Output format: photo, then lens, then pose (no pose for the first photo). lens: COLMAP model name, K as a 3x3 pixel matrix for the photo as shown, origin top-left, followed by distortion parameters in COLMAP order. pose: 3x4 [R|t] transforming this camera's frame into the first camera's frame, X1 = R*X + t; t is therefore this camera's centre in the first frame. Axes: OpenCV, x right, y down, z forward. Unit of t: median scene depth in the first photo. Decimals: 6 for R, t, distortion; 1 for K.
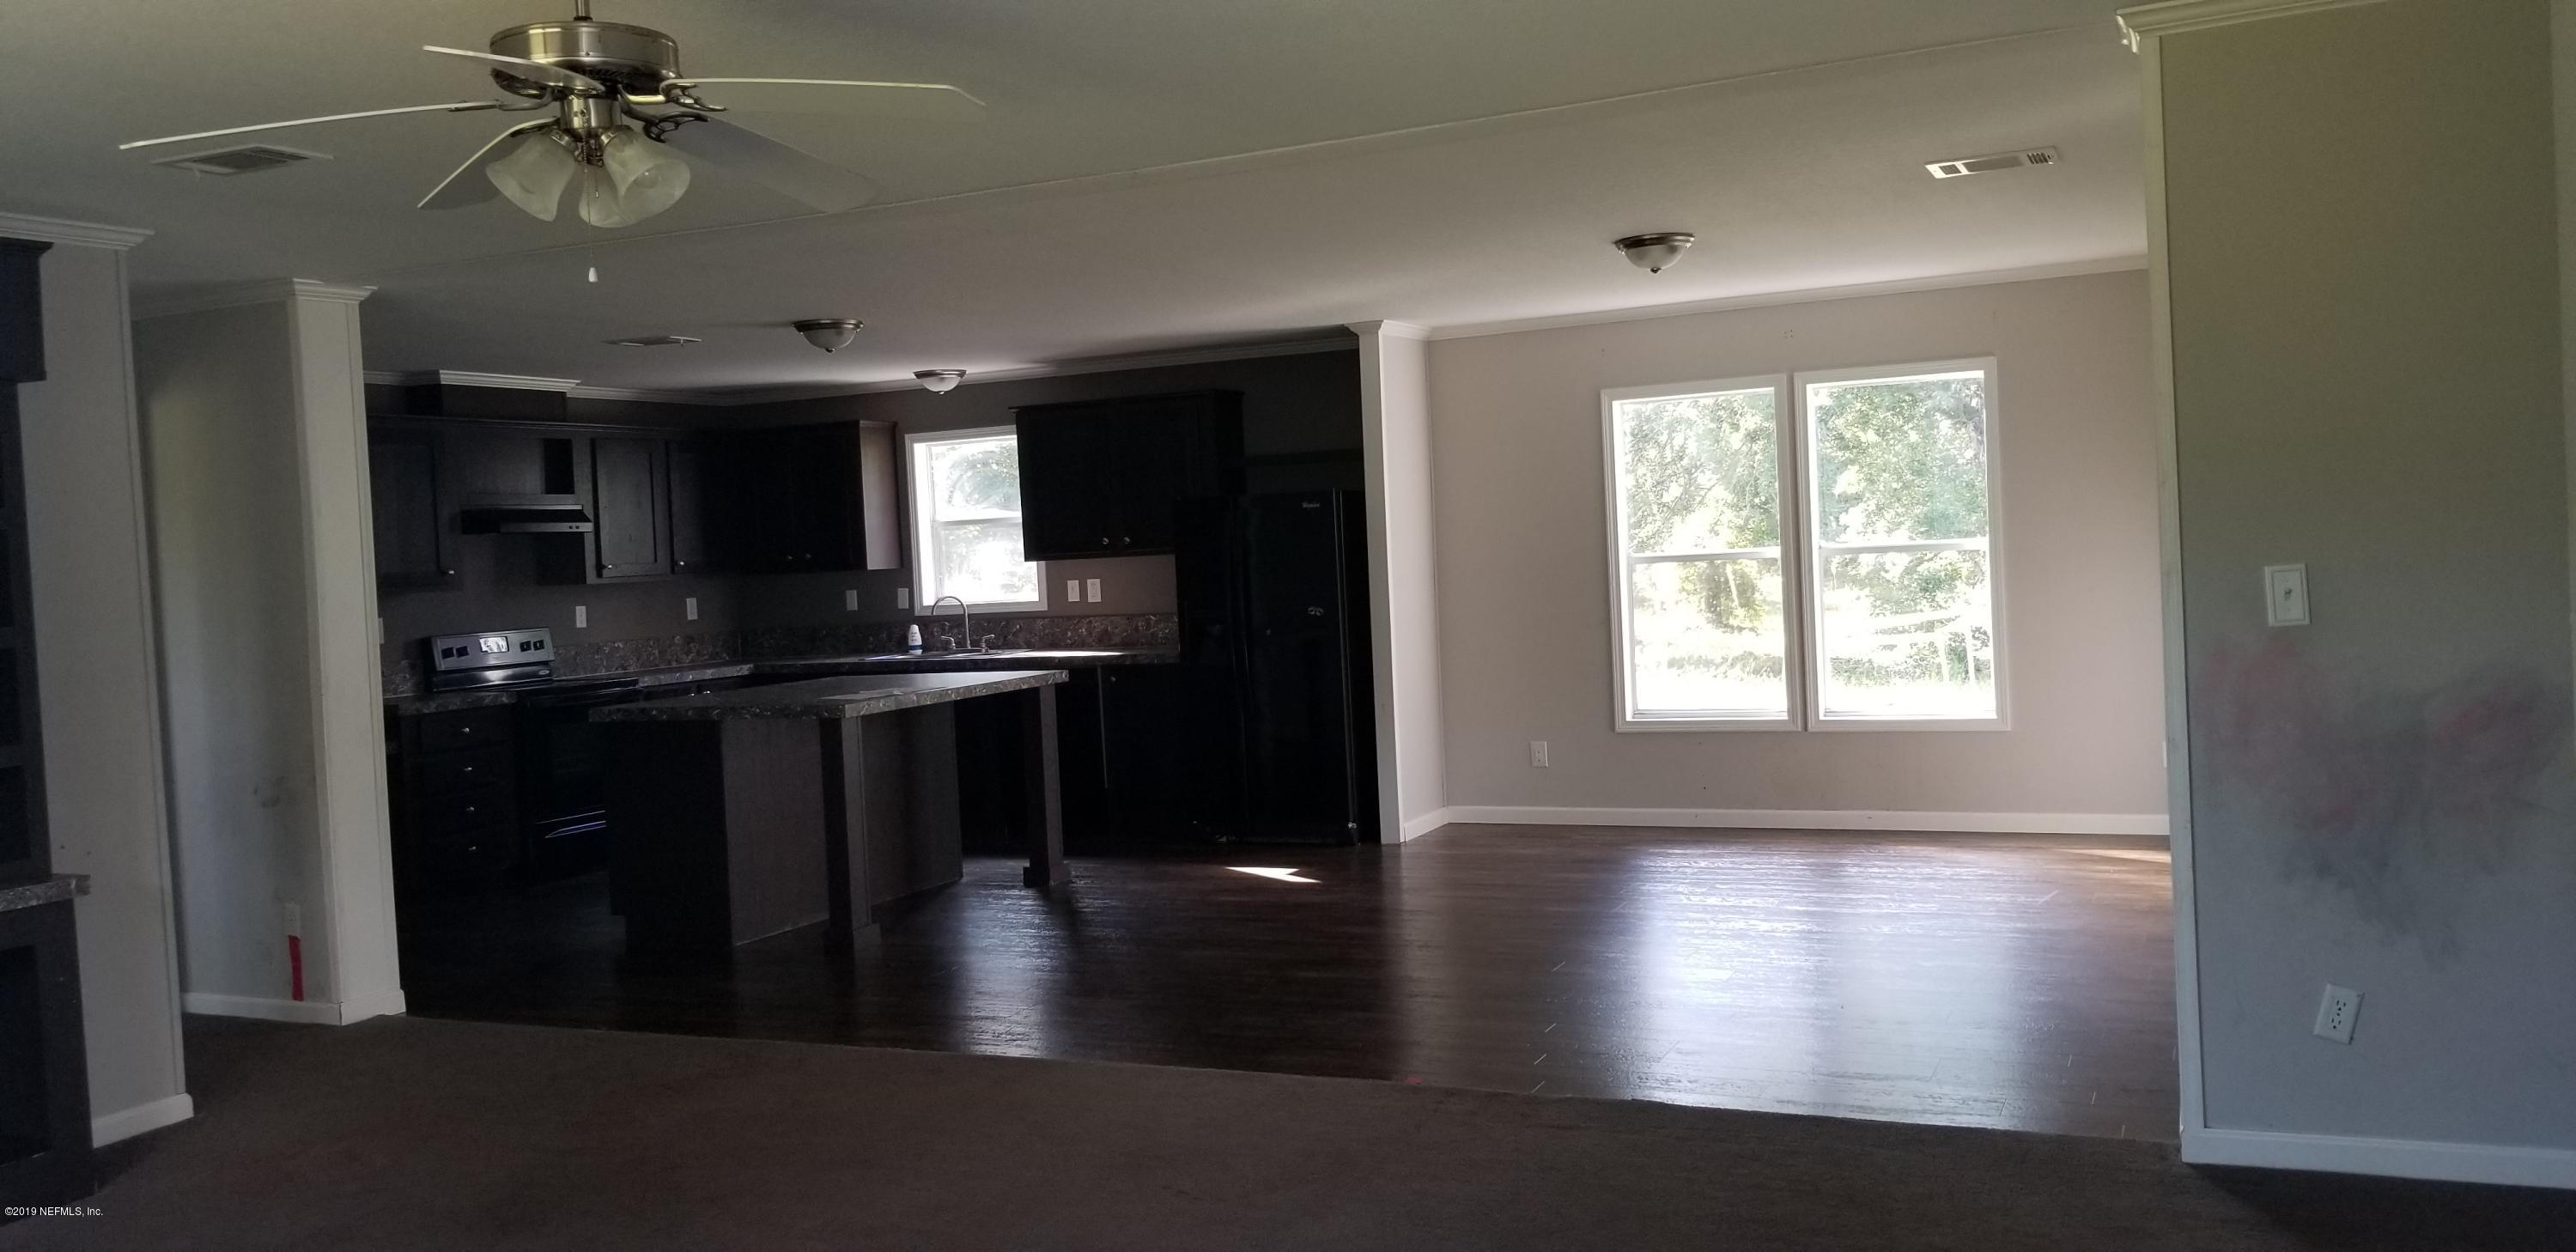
lens RADIAL K [[1943.7, 0, 1288.0], [0, 1943.7, 626.0], [0, 0, 1]] dist [0.004323, -0.000026]
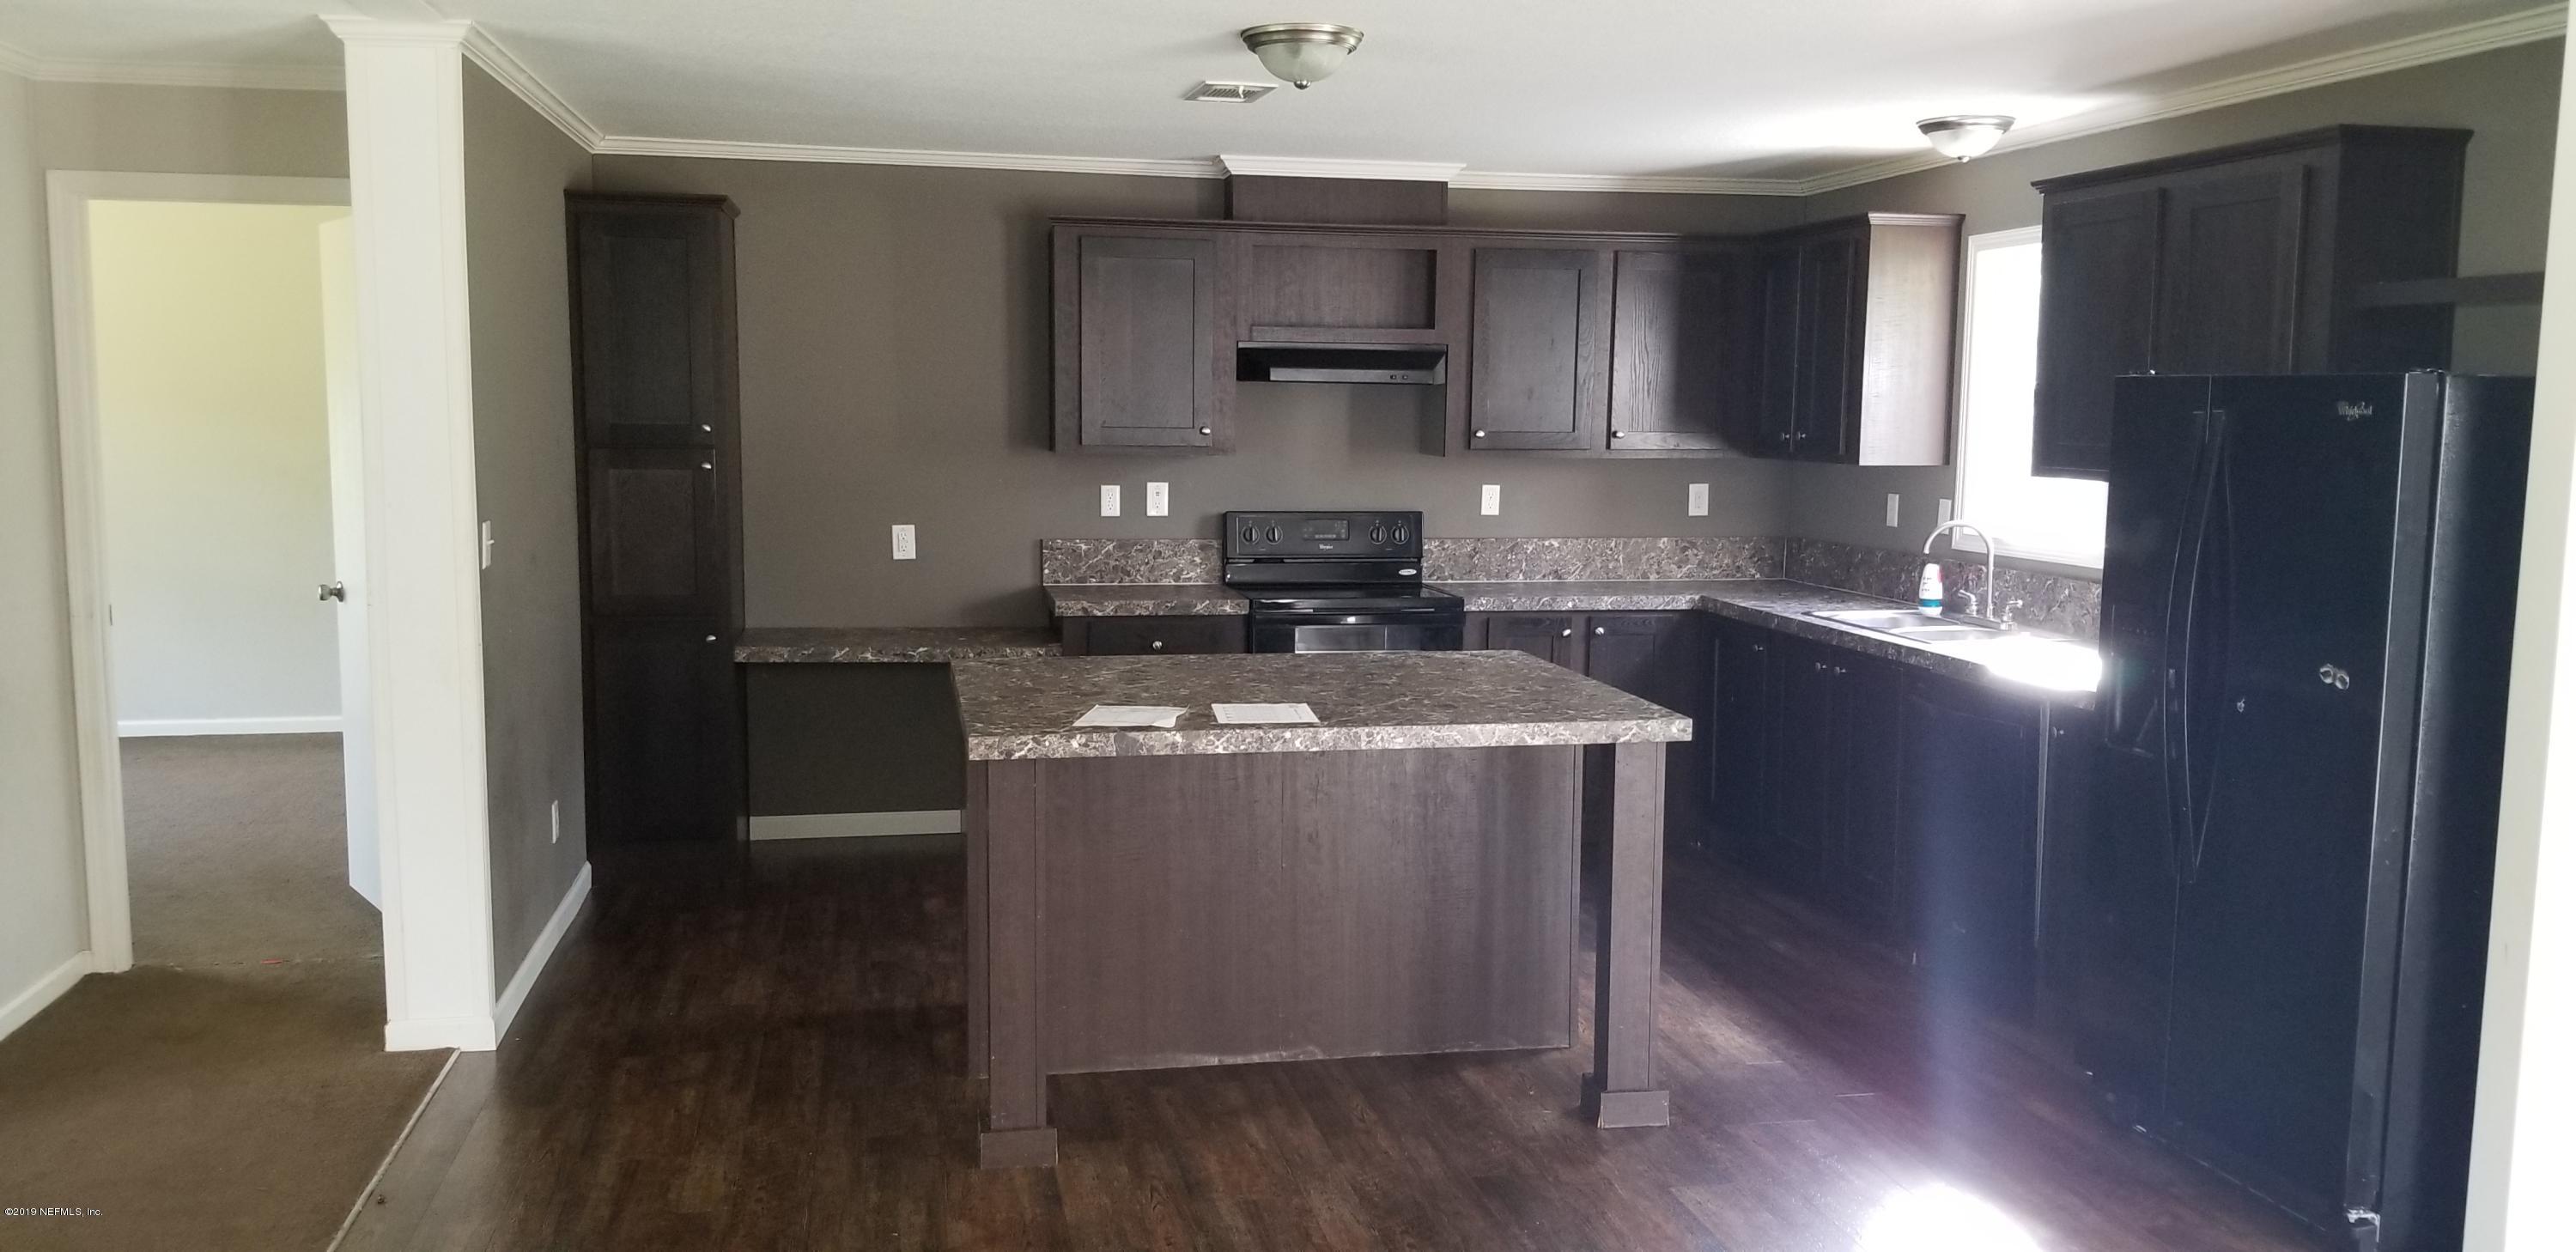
lens RADIAL K [[1943.7, 0, 1288.0], [0, 1943.7, 626.0], [0, 0, 1]] dist [0.004323, -0.000026]
pose [[0.578612, 0.147233, -0.802204, 0.176389], [-0.072649, 0.988965, 0.129110, -0.045769], [0.812361, -0.016425, 0.582923, 0.516277]]
